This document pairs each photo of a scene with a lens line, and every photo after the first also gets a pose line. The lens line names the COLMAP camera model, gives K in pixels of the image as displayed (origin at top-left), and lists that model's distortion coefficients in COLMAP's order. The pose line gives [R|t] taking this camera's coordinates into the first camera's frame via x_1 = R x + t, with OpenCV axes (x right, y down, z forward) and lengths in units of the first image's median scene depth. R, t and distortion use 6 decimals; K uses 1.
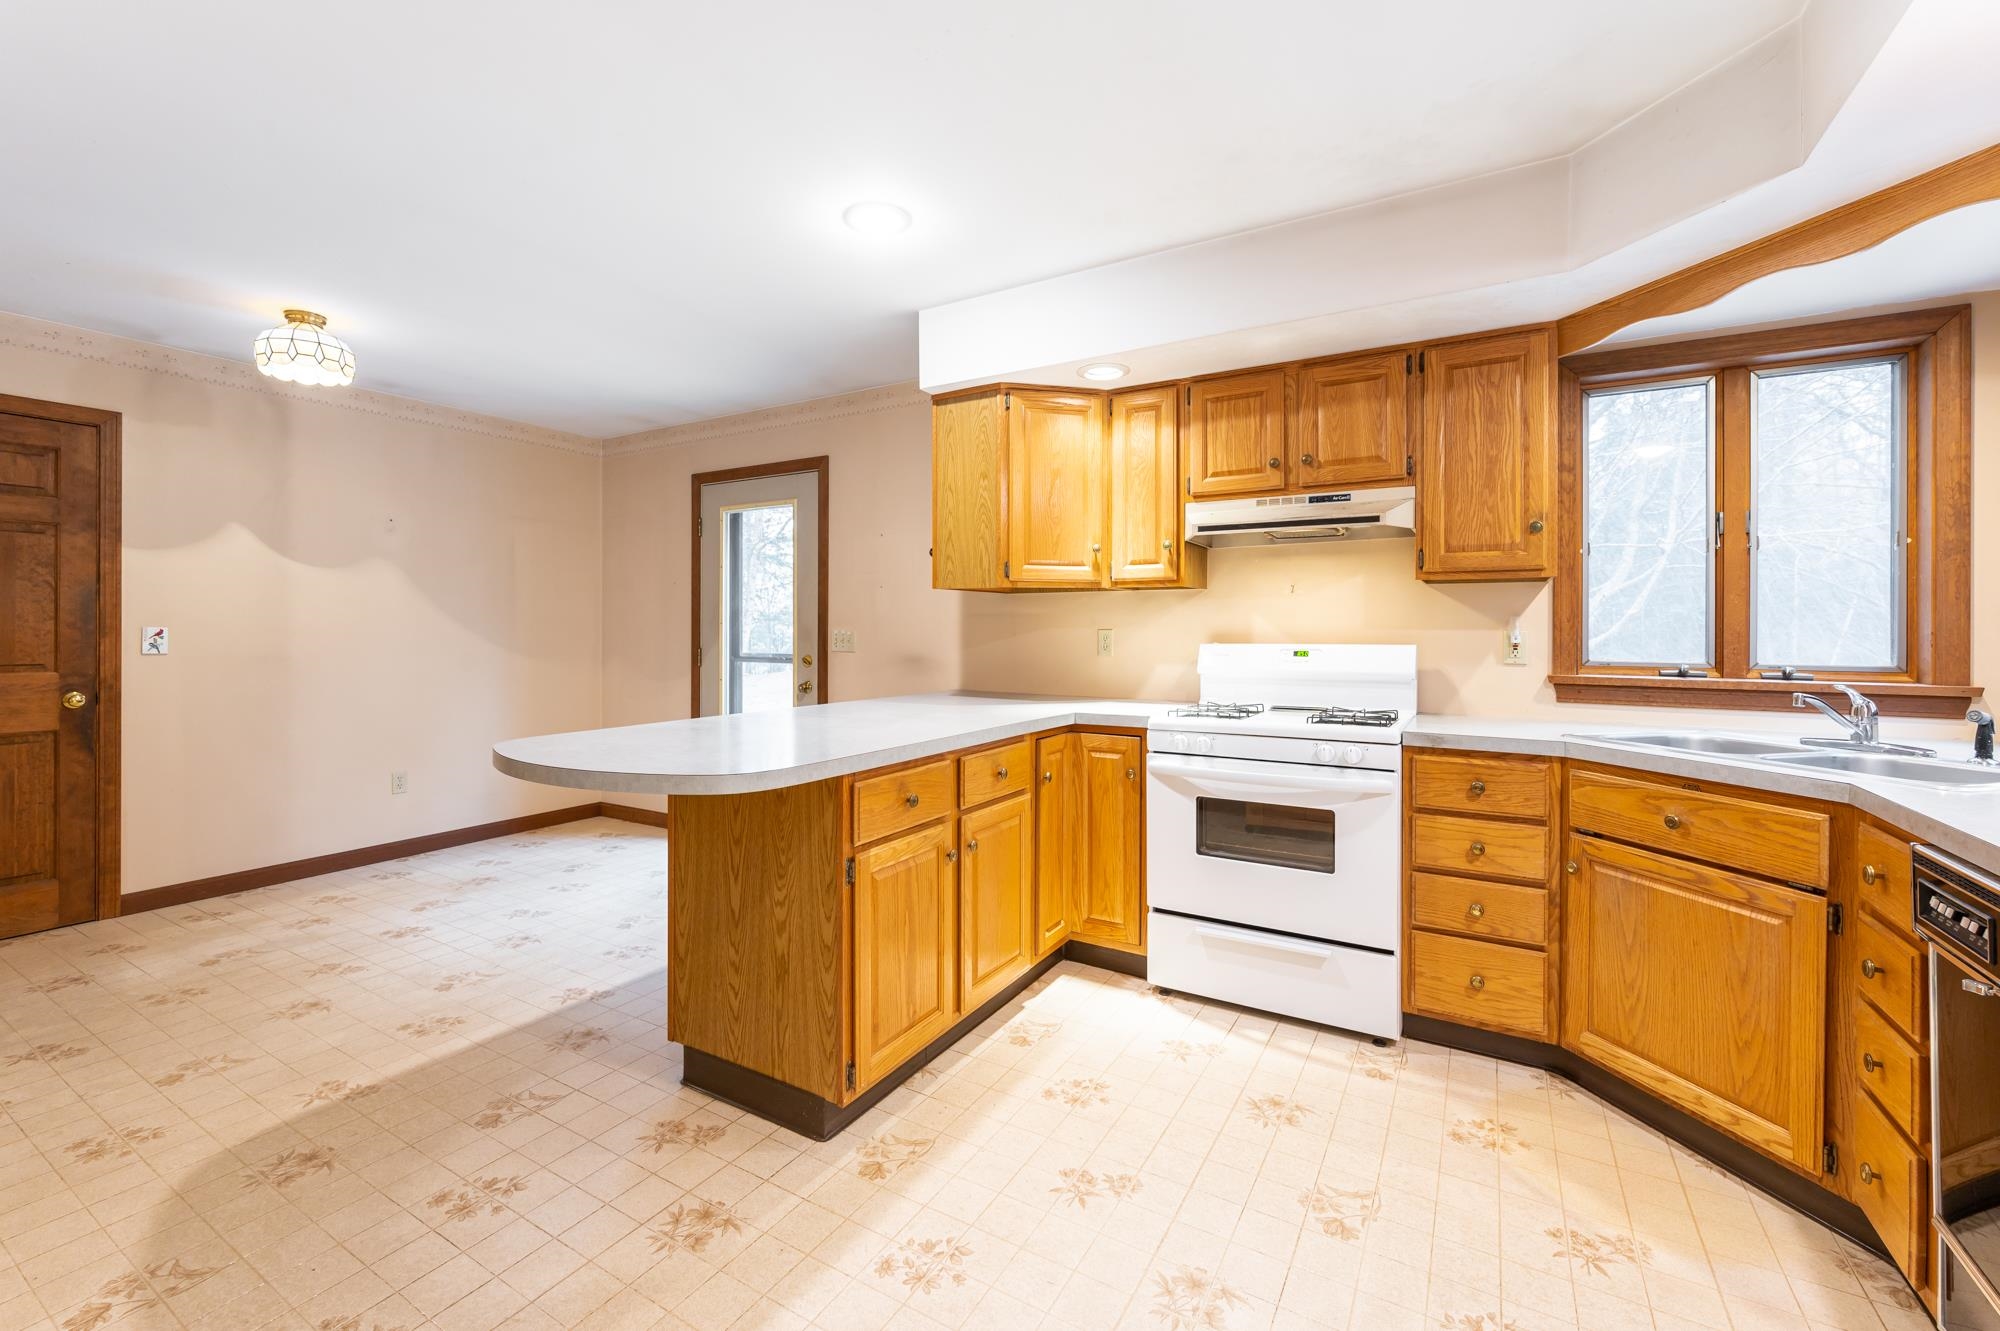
lens RADIAL K [[836.1, 0, 981.6], [0, 836.1, 630.9], [0, 0, 1]] dist [-0.001926, -0.000143]
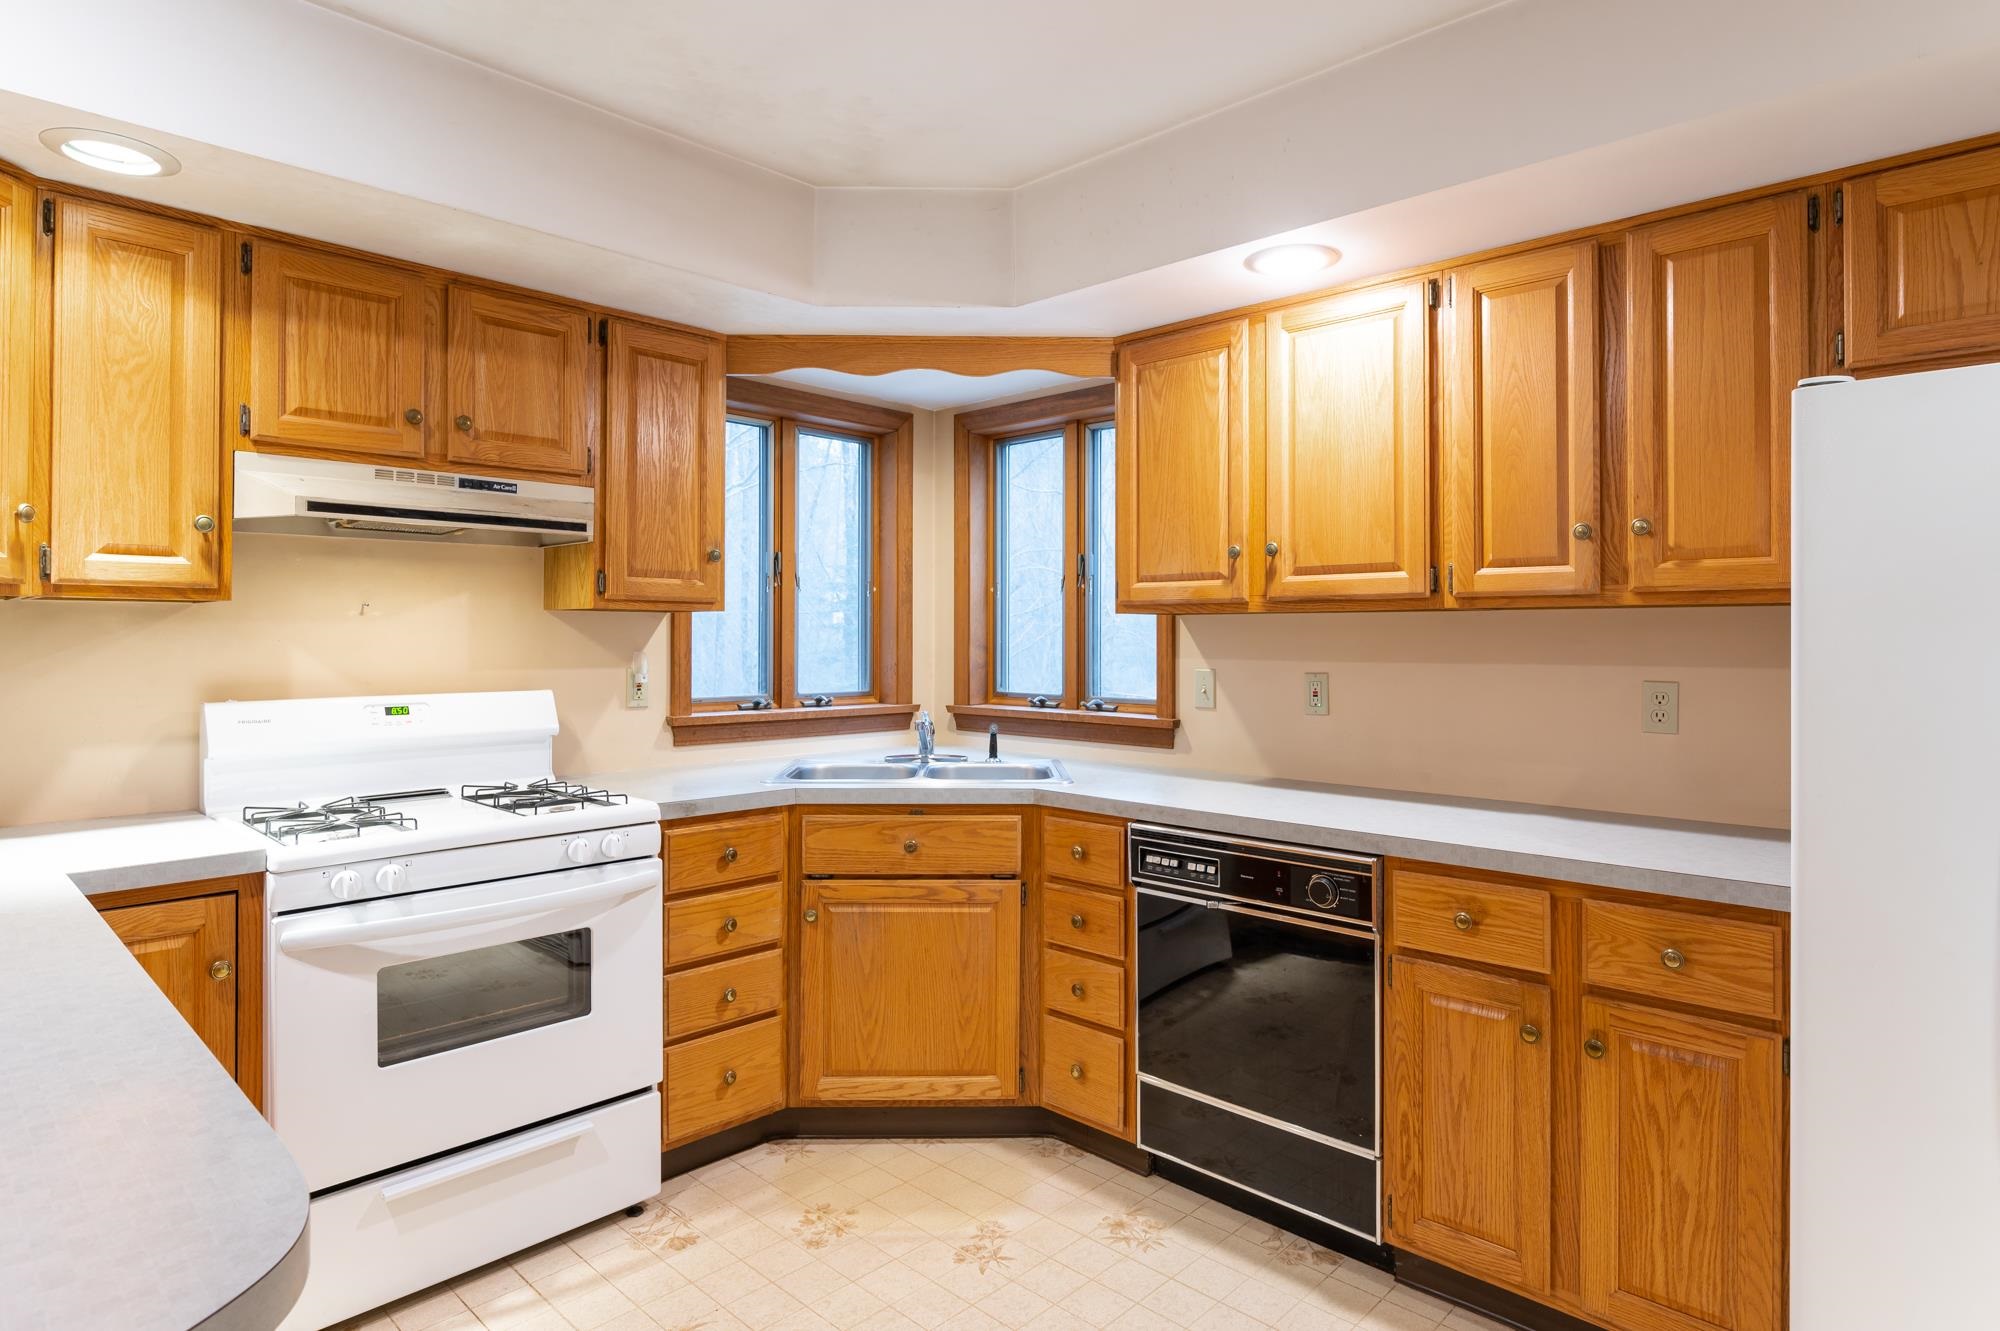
lens RADIAL K [[1104.9, 0, 1008.5], [0, 1104.9, 626.1], [0, 0, 1]] dist [-0.007758, -0.001942]
pose [[0.208502, 0.005961, 0.978004, -0.452410], [-0.000509, 0.999982, -0.005987, -0.042577], [-0.978022, 0.000750, 0.208501, 0.450484]]
